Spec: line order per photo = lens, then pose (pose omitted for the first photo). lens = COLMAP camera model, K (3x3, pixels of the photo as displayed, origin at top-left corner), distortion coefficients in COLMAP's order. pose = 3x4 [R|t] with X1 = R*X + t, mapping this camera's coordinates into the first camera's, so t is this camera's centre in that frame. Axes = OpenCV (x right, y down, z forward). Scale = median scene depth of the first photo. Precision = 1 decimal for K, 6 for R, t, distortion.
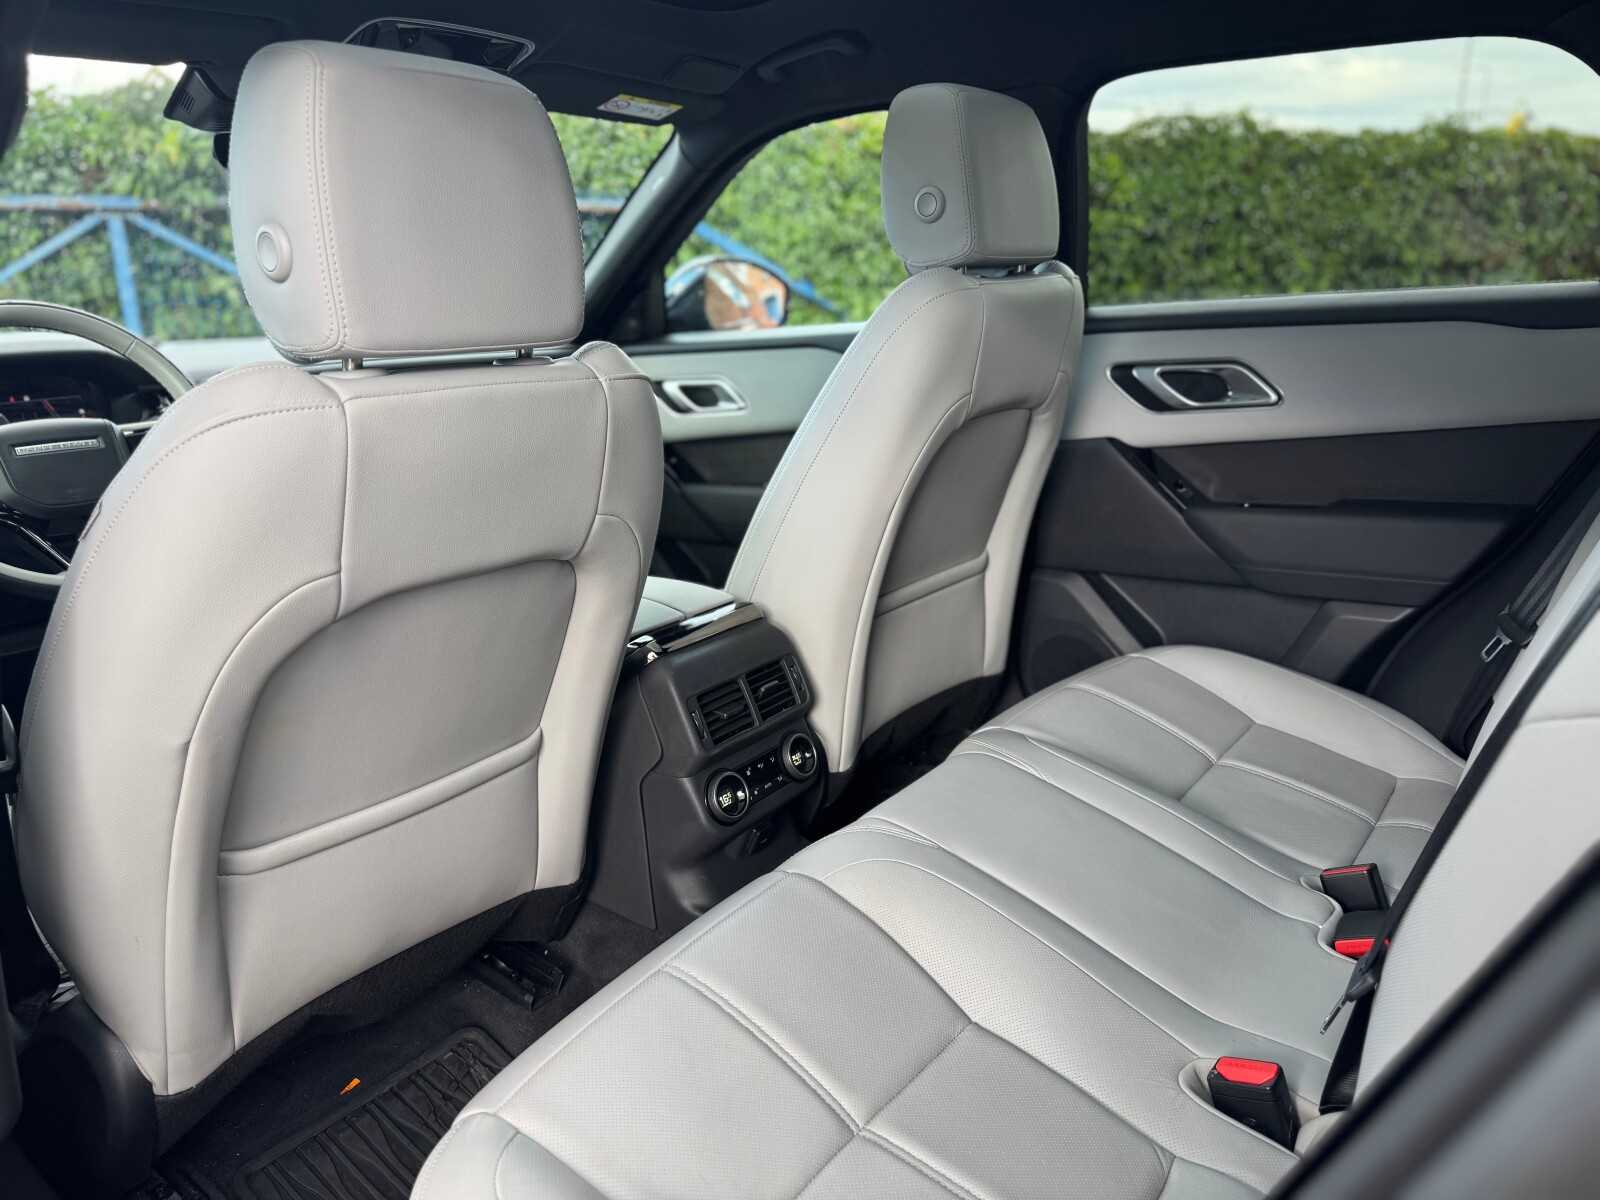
lens RADIAL K [[1119.4, 0, 791.8], [0, 1119.4, 596.5], [0, 0, 1]] dist [0.062008, -0.084081]
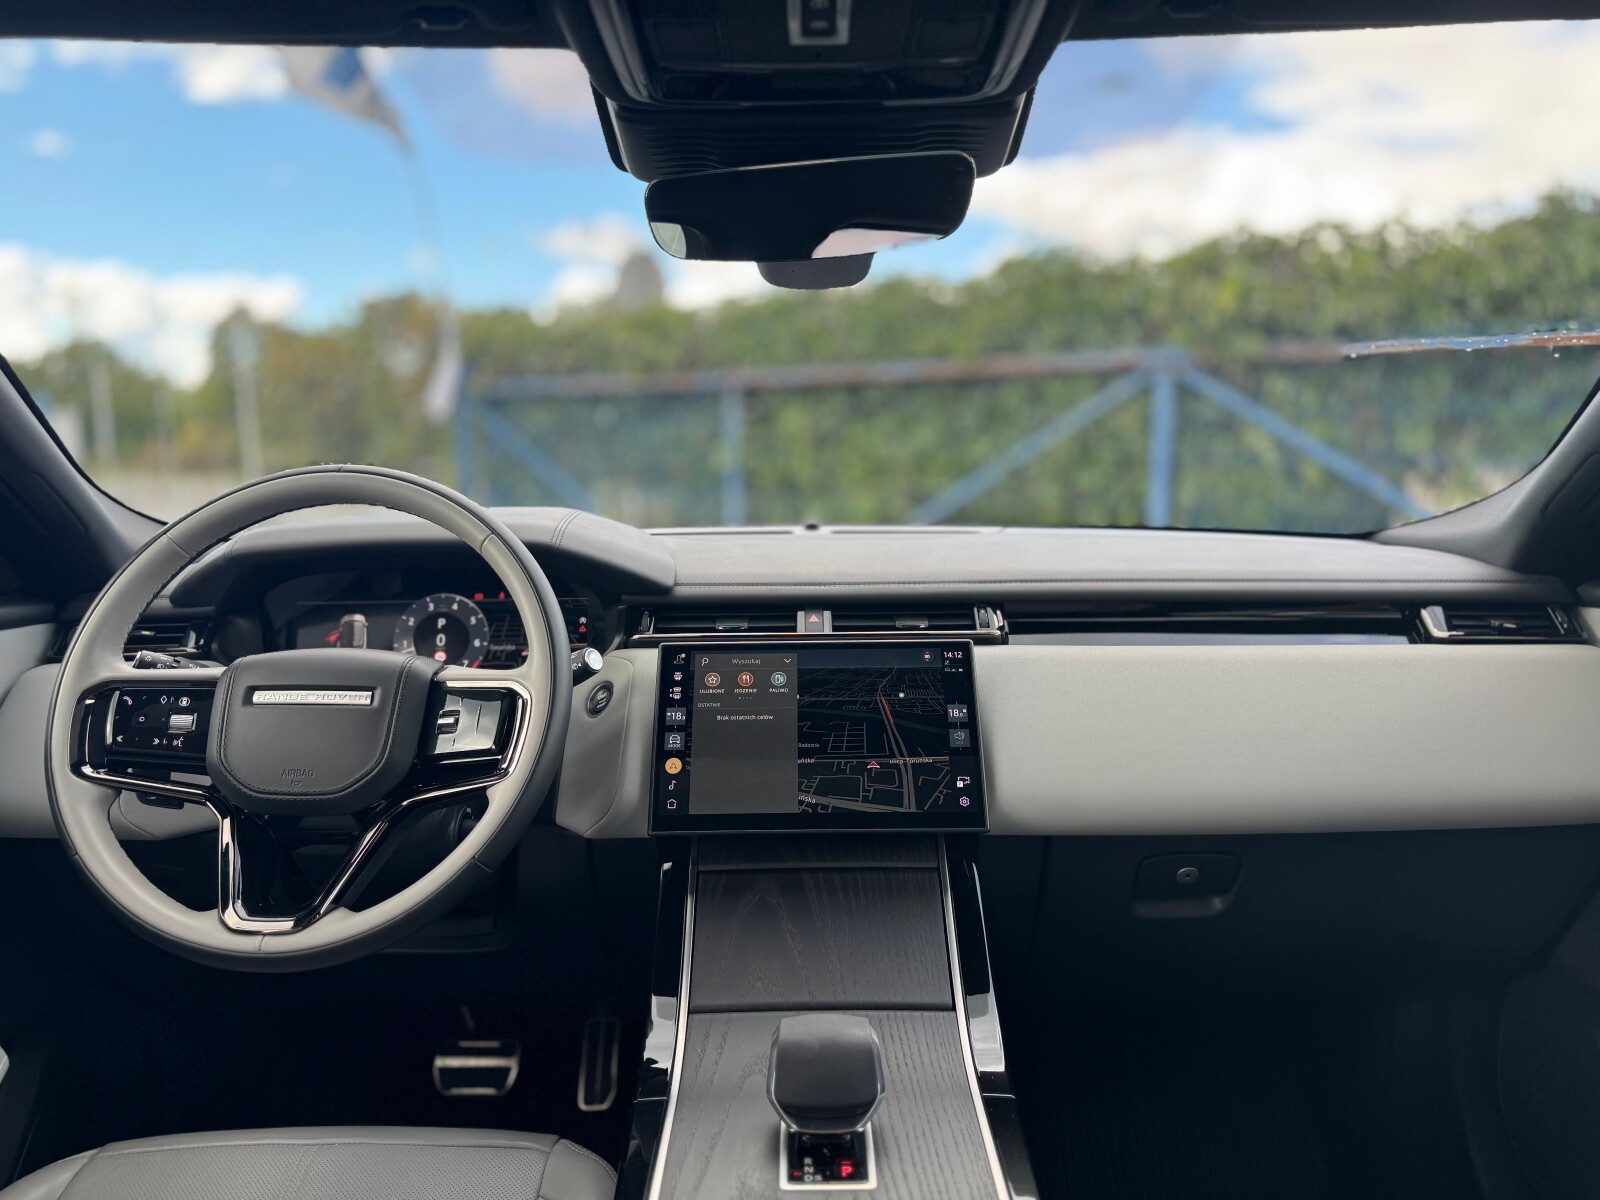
lens RADIAL K [[1119.4, 0, 806.0], [0, 1119.4, 593.3], [0, 0, 1]] dist [0.062008, -0.084081]
pose [[0.603580, 0.116921, -0.788683, -0.007123], [-0.221753, 0.974777, -0.025199, -0.194613], [0.765844, 0.190102, 0.614284, 0.686368]]
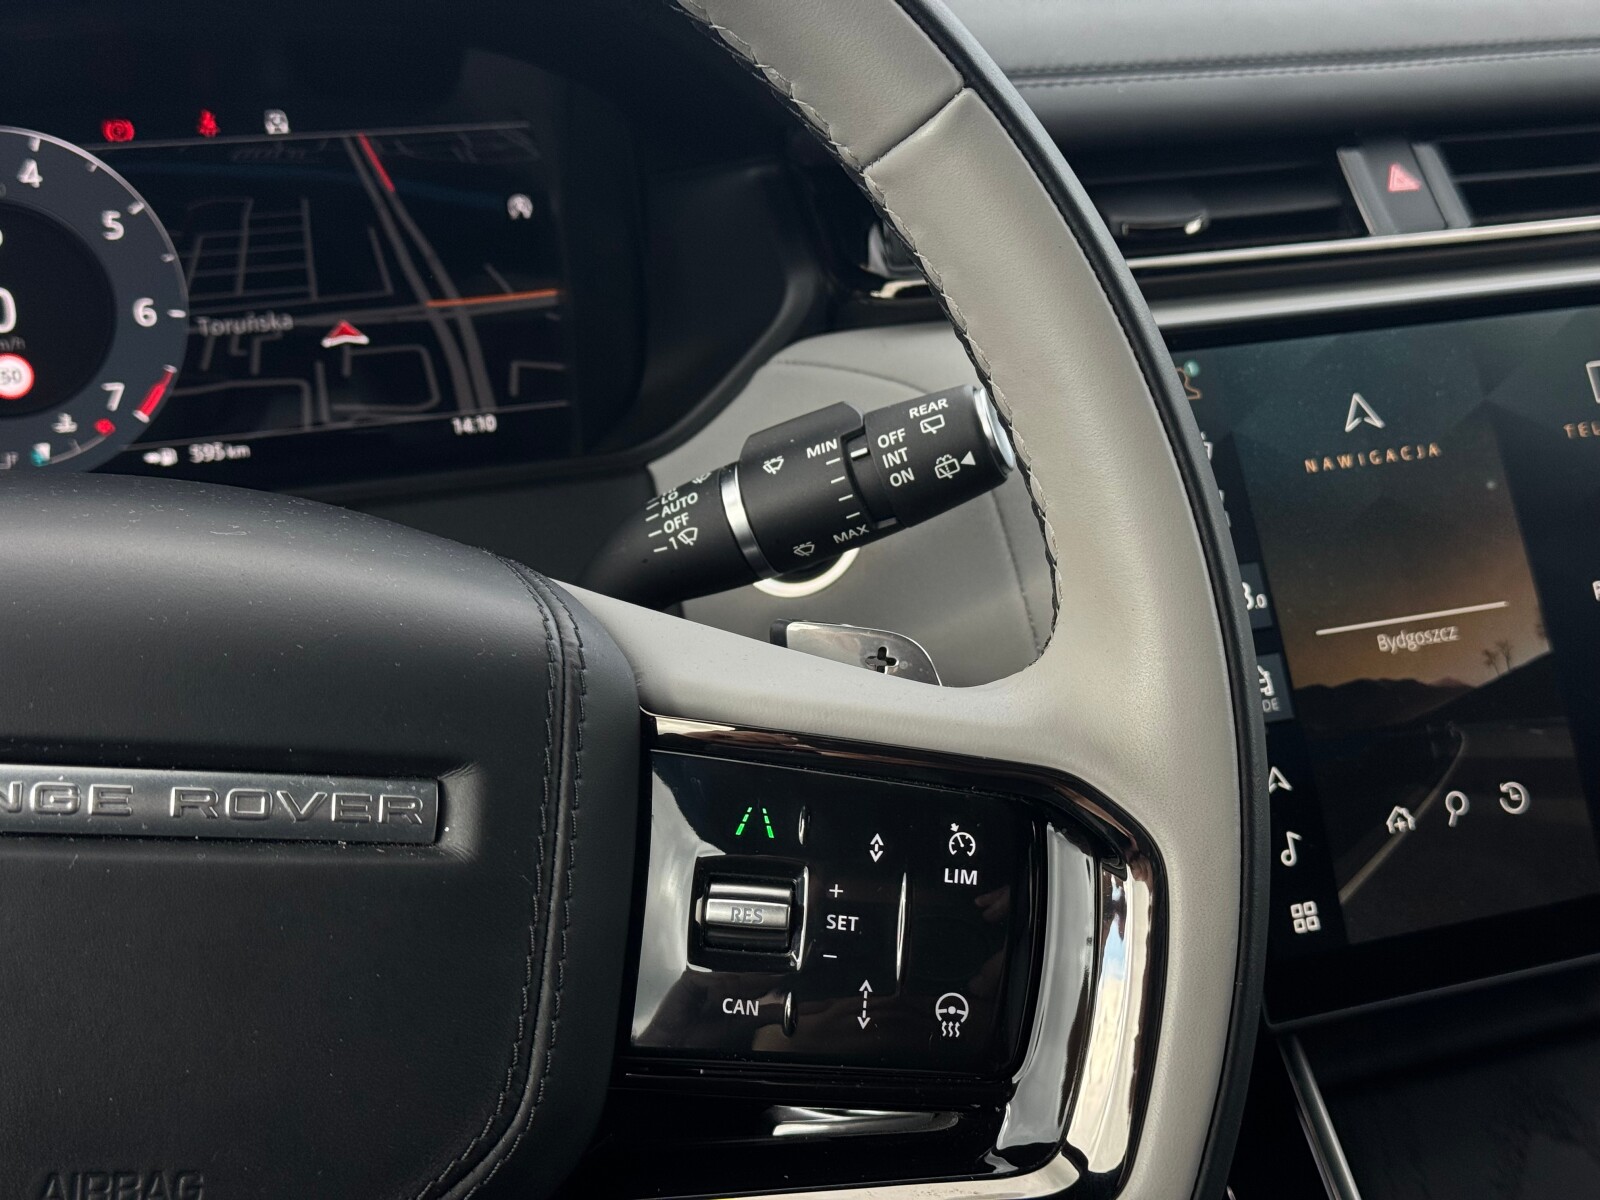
lens RADIAL K [[2185.8, 0, 765.8], [0, 2185.8, 601.1], [0, 0, 1]] dist [0.102988, 0.000000]
pose [[0.843795, 0.259390, -0.469816, -0.403614], [-0.186315, 0.962574, 0.196822, -0.181880], [0.503286, -0.078544, 0.860543, 0.700031]]
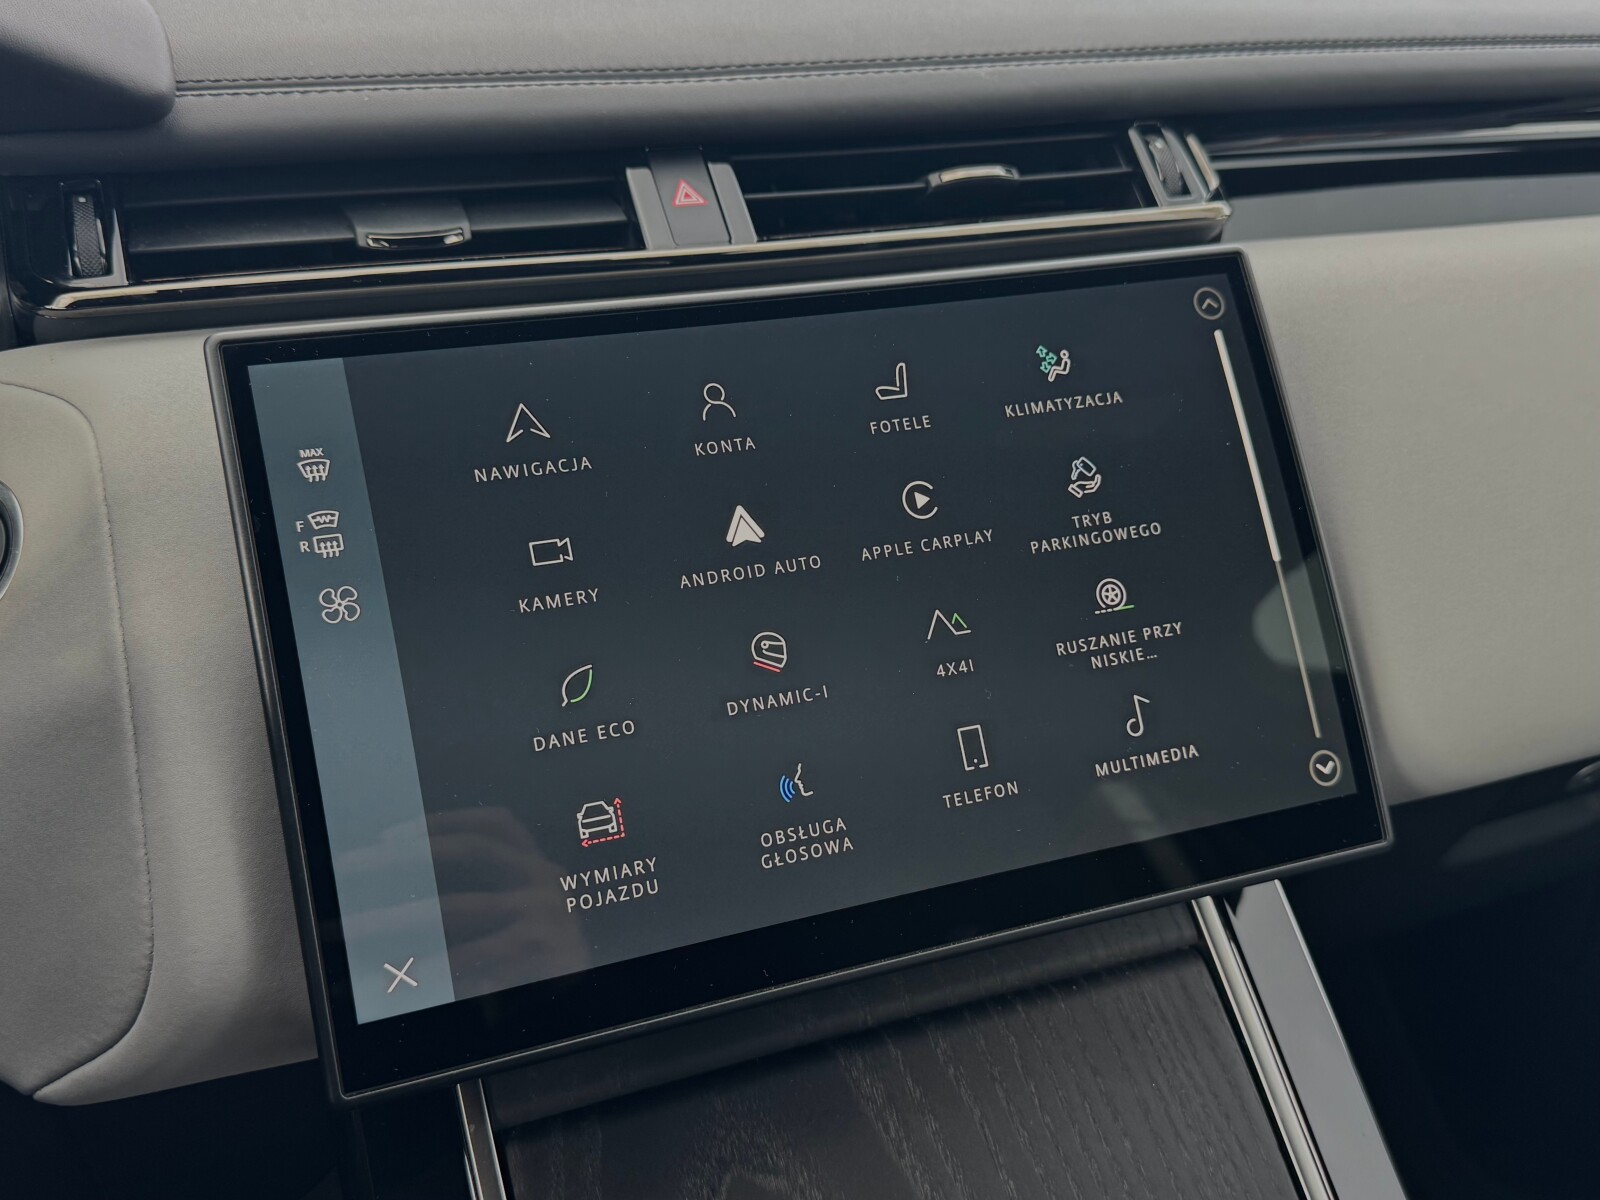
lens RADIAL K [[1633.4, 0, 803.5], [0, 1633.4, 590.5], [0, 0, 1]] dist [-0.017071, 0.000000]
pose [[0.862645, 0.248038, -0.440817, -0.349604], [-0.174912, 0.964026, 0.200149, -0.191189], [0.474604, -0.095553, 0.874998, 0.842391]]
